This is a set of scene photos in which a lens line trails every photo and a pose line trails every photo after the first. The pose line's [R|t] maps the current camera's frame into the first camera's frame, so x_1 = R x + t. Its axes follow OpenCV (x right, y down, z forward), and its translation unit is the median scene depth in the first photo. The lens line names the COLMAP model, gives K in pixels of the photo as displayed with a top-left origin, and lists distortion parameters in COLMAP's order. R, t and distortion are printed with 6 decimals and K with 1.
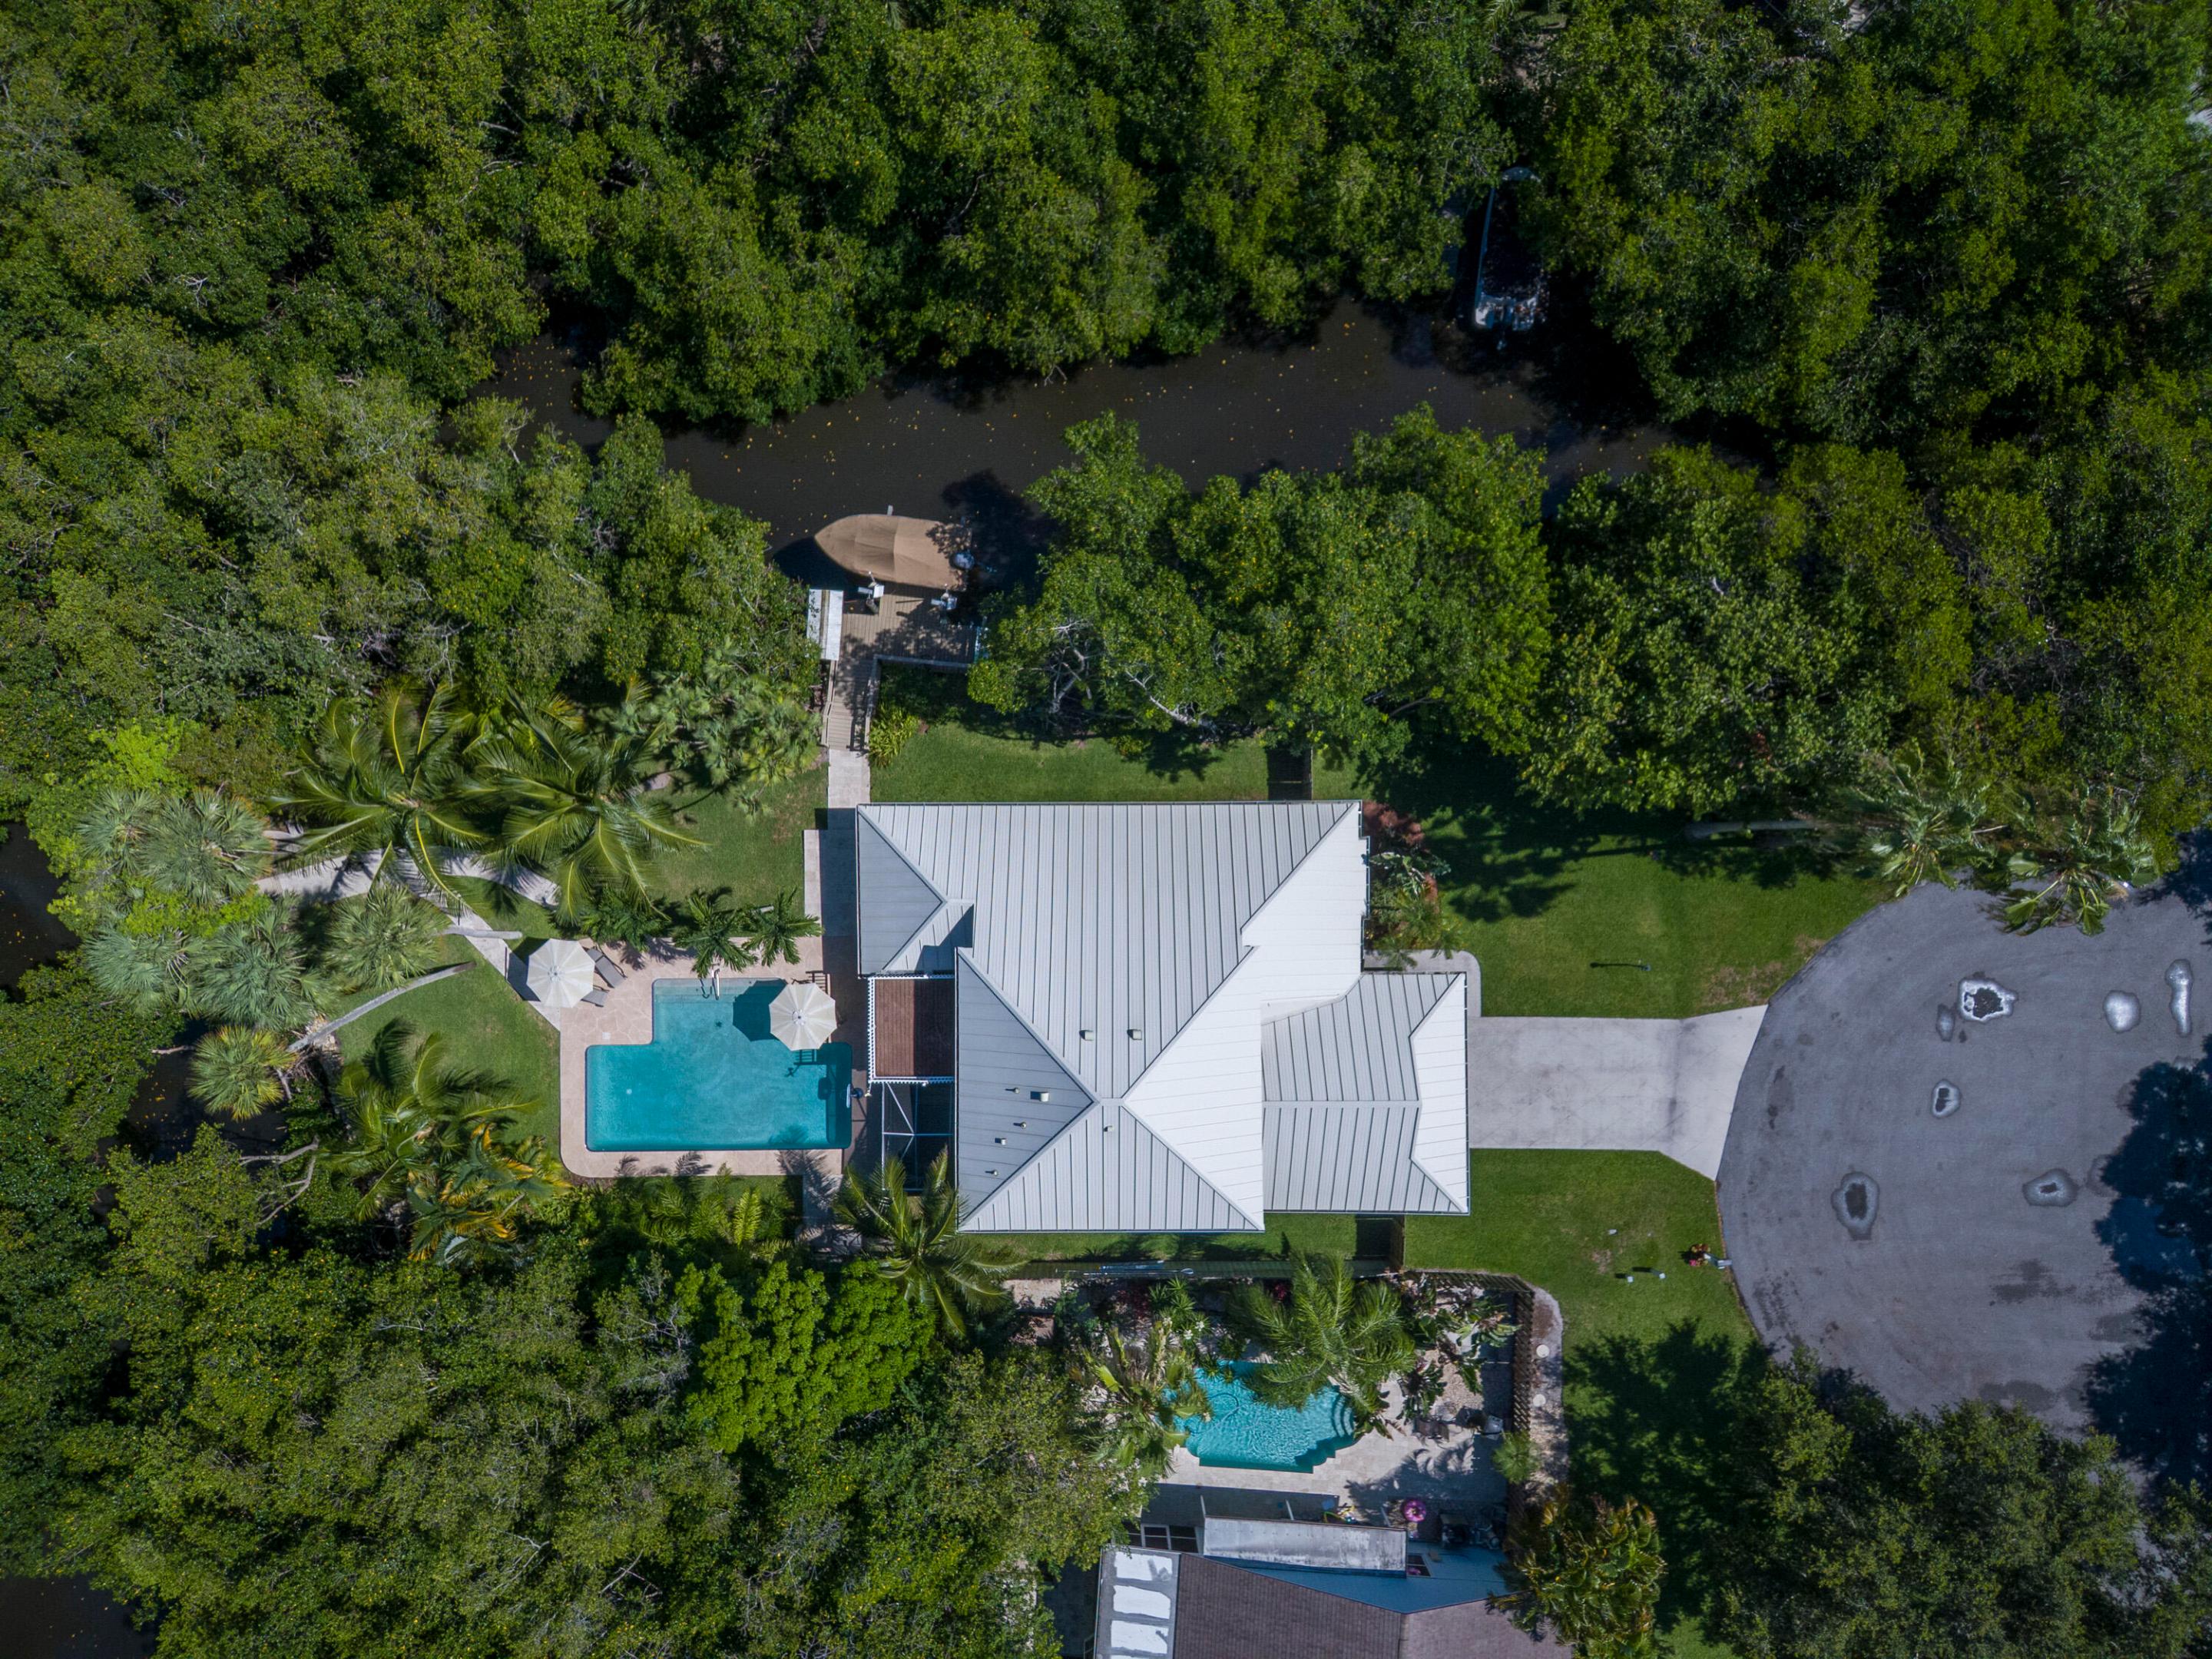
lens RADIAL K [[1320.6, 0, 1087.5], [0, 1320.6, 888.0], [0, 0, 1]] dist [0.082163, -0.105459]
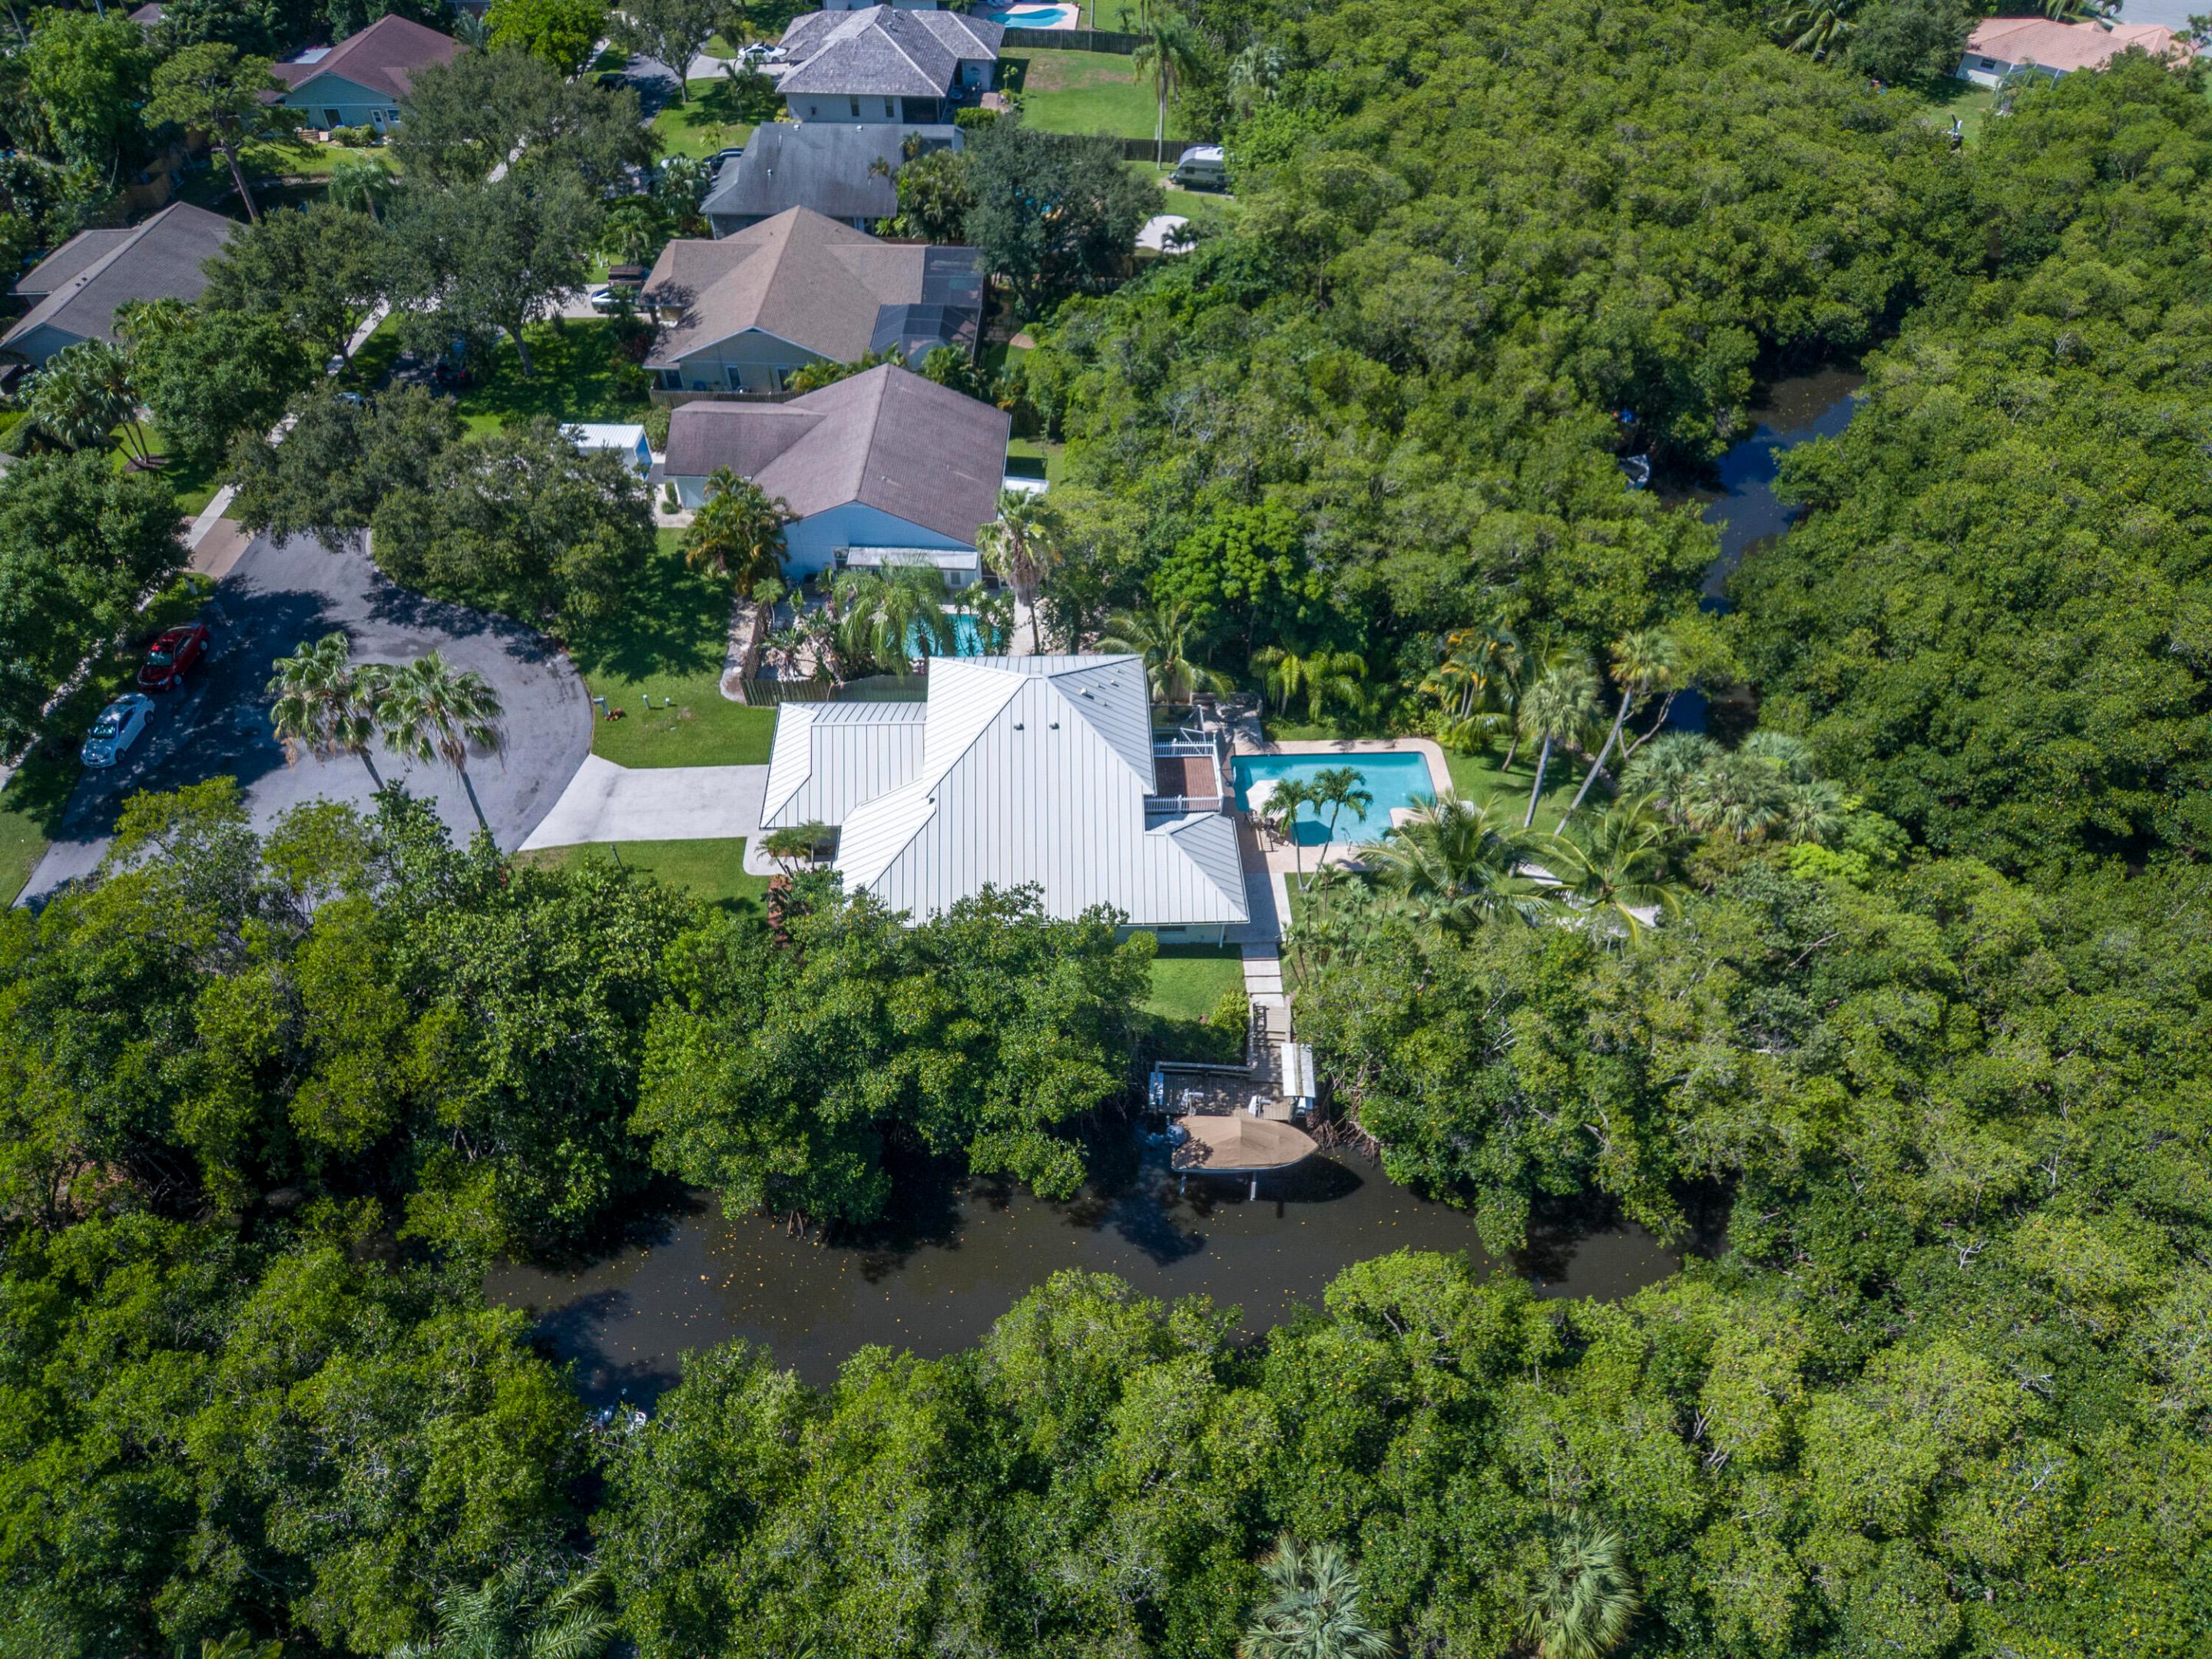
lens RADIAL K [[1320.6, 0, 1087.5], [0, 1320.6, 888.0], [0, 0, 1]] dist [0.082163, -0.105459]
pose [[-0.999638, 0.019169, -0.018871, -0.005760], [-0.026798, -0.770551, 0.636815, -0.763368], [-0.002334, 0.637090, 0.770786, 0.049193]]
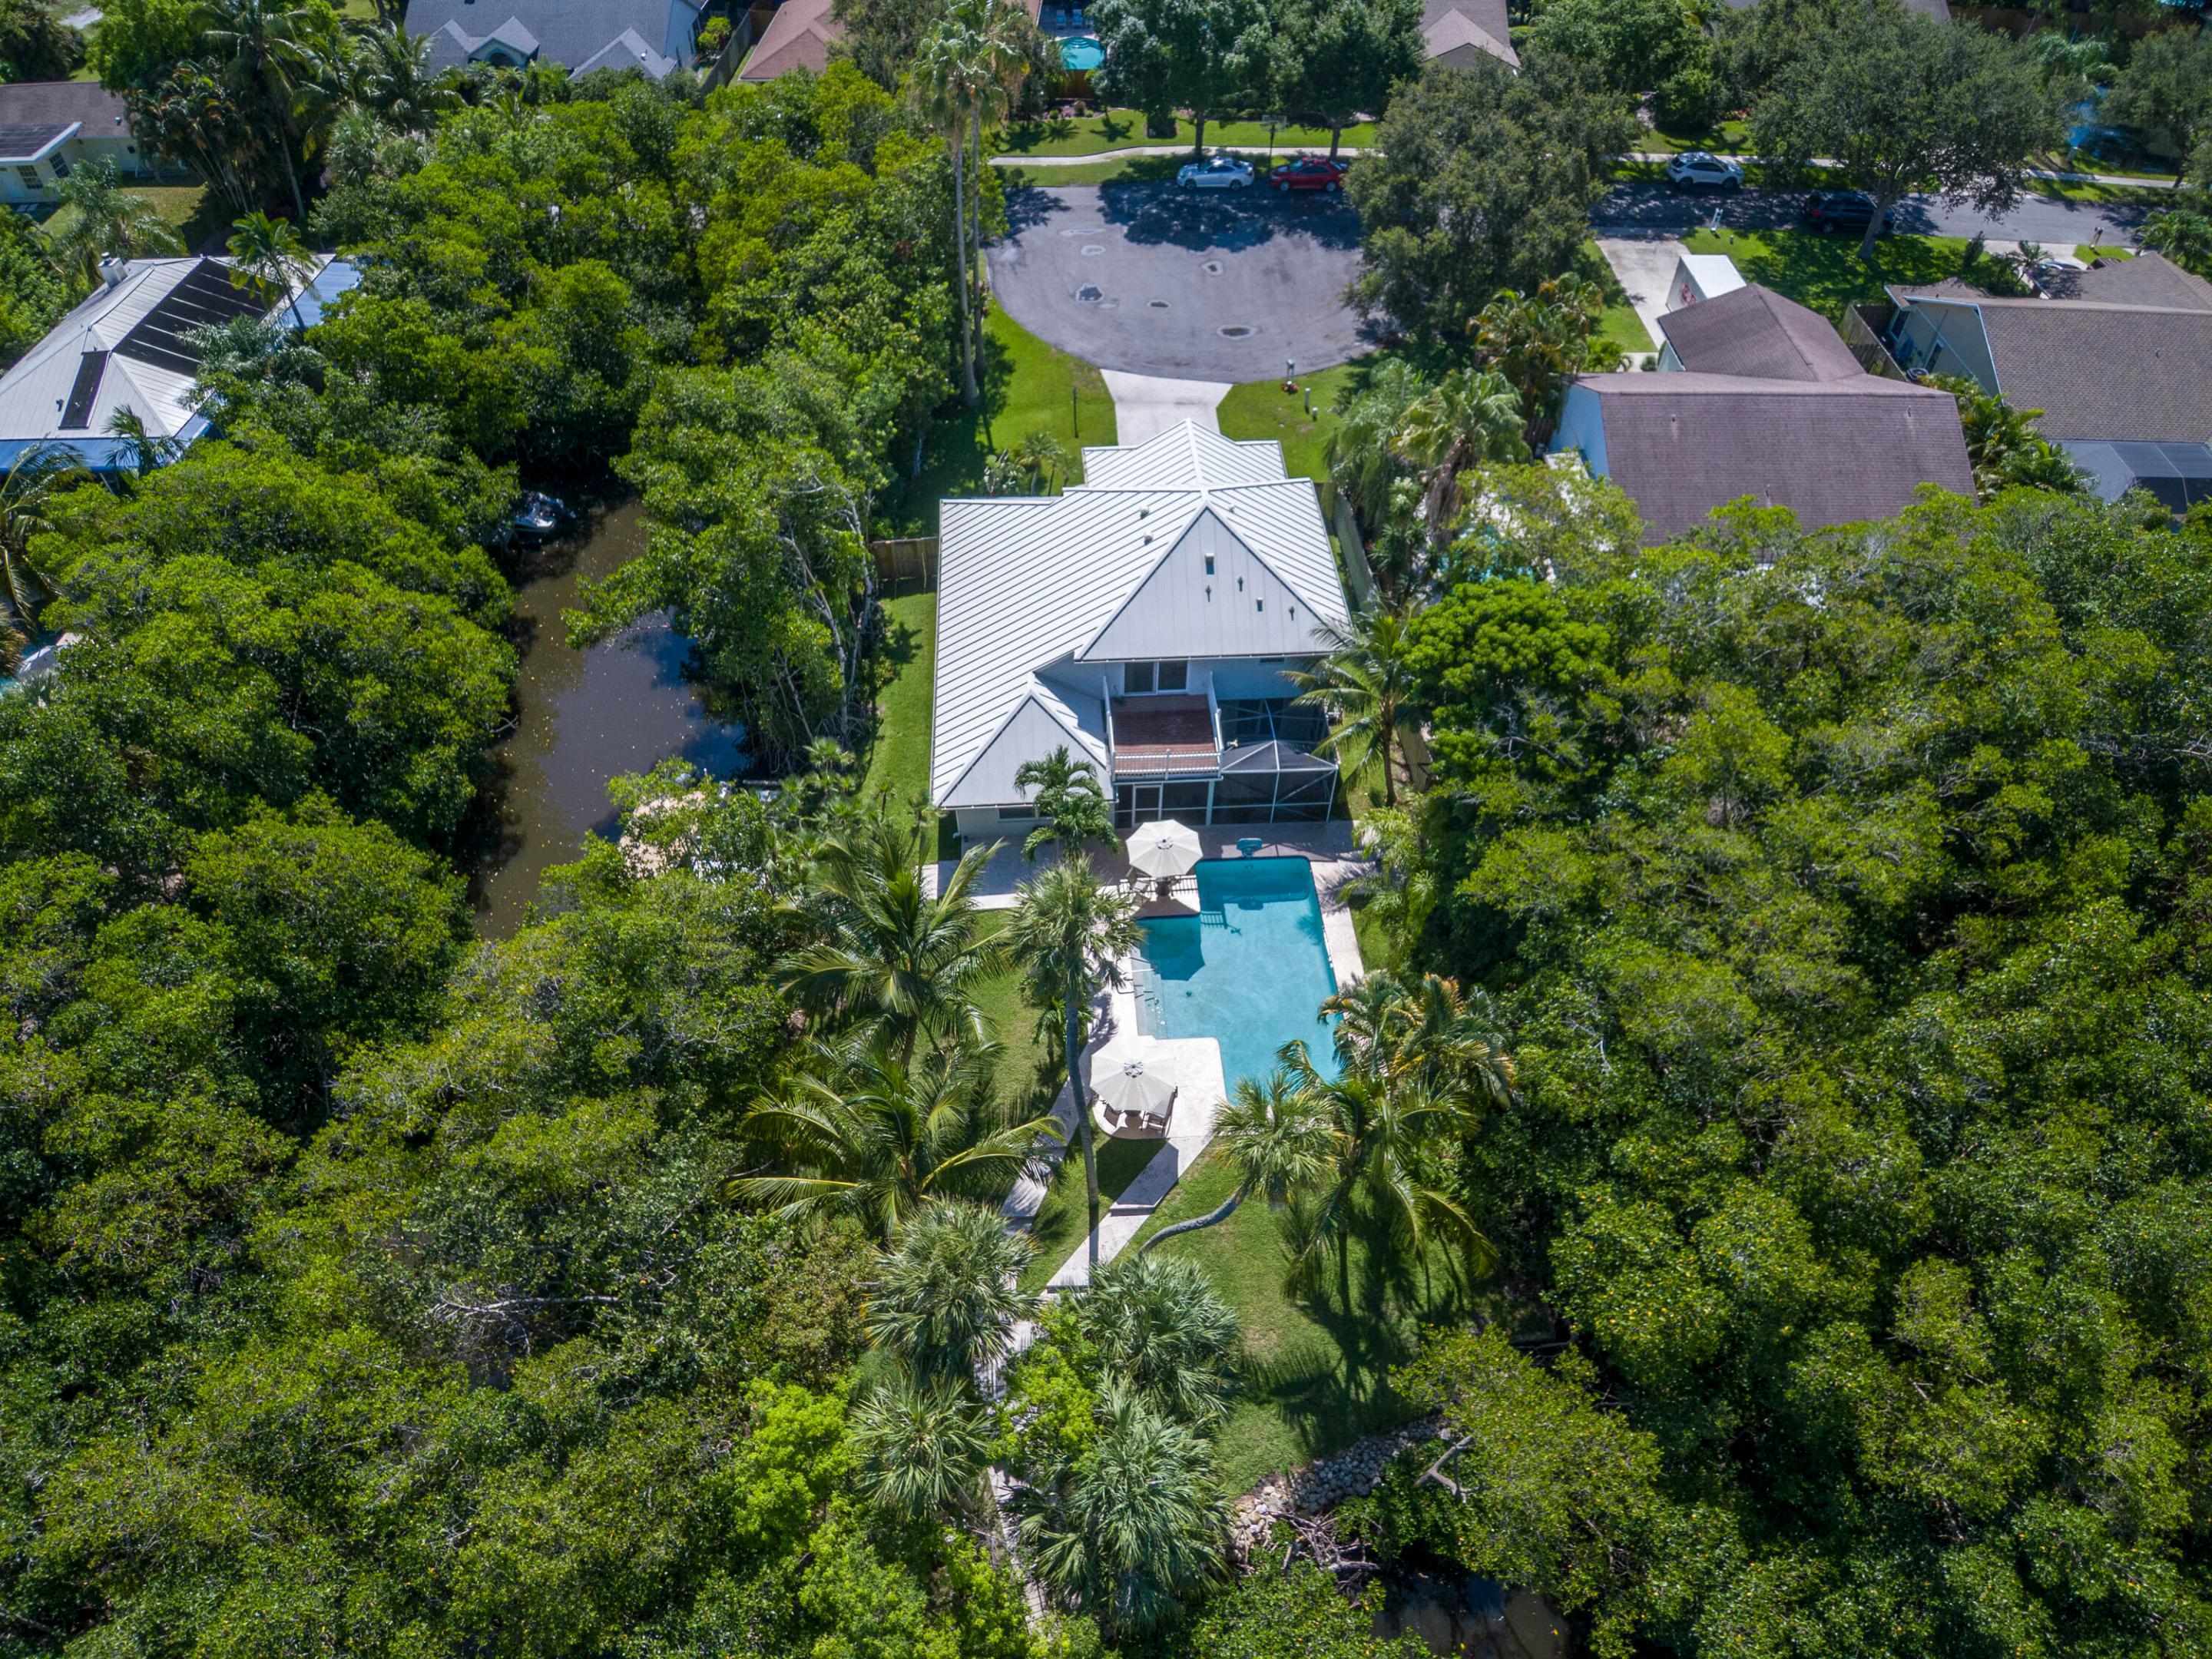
lens RADIAL K [[1320.6, 0, 1087.5], [0, 1320.6, 888.0], [0, 0, 1]] dist [0.082163, -0.105459]
pose [[-0.045528, -0.754207, 0.655057, -0.789798], [0.998848, -0.044324, 0.018389, 0.026032], [0.015166, 0.655139, 0.755356, 0.321230]]
